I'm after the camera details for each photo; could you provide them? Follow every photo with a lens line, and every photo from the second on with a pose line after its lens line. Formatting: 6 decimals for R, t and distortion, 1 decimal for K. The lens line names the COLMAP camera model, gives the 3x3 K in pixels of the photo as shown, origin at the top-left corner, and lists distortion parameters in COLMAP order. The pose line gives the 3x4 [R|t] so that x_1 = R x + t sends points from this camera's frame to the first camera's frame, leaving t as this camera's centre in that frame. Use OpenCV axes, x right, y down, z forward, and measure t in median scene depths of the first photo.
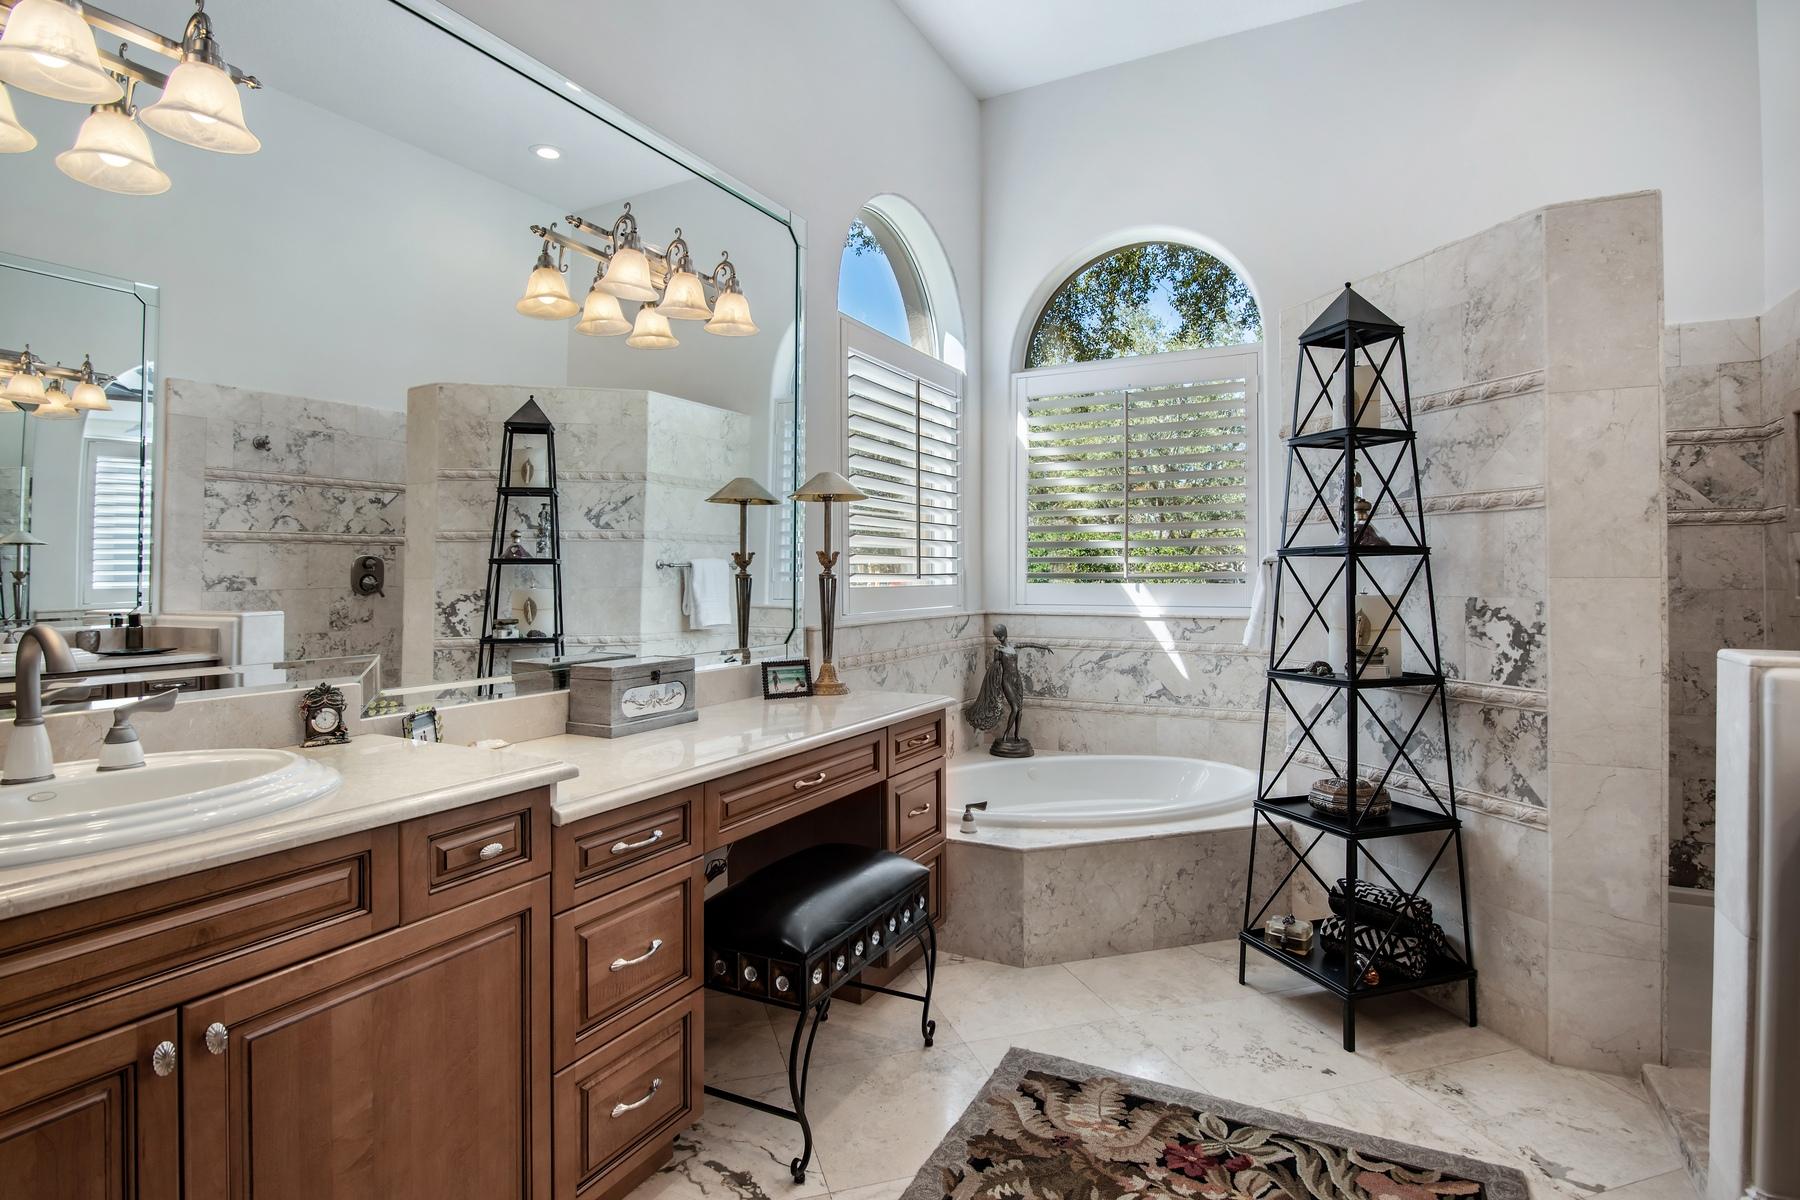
lens RADIAL K [[903.3, 0, 906.2], [0, 903.3, 565.4], [0, 0, 1]] dist [-0.001469, -0.000607]
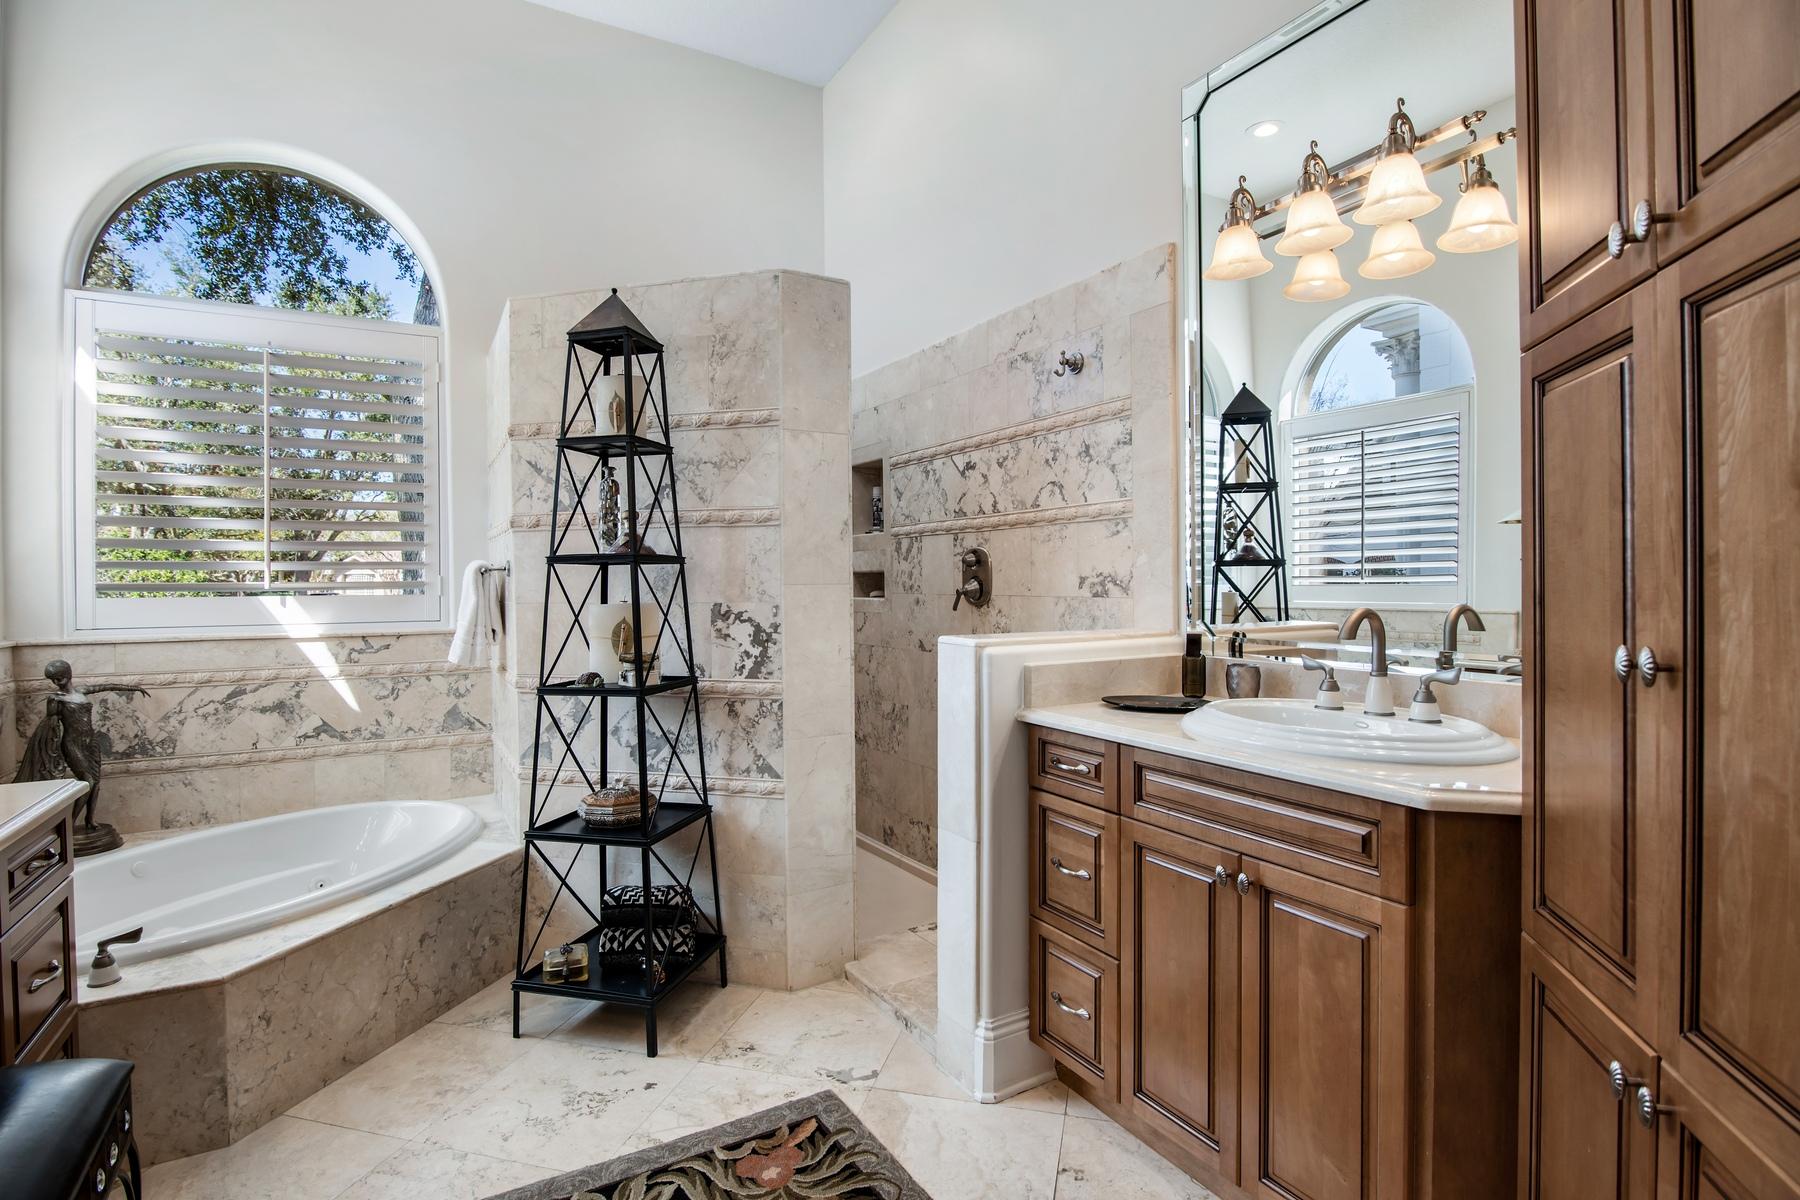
lens RADIAL K [[897.4, 0, 903.1], [0, 897.4, 583.9], [0, 0, 1]] dist [-0.010475, -0.000141]
pose [[0.553468, -0.004873, 0.832856, -0.163362], [-0.002874, 0.999966, 0.007760, 0.002700], [-0.832865, -0.006689, 0.553435, 0.197664]]
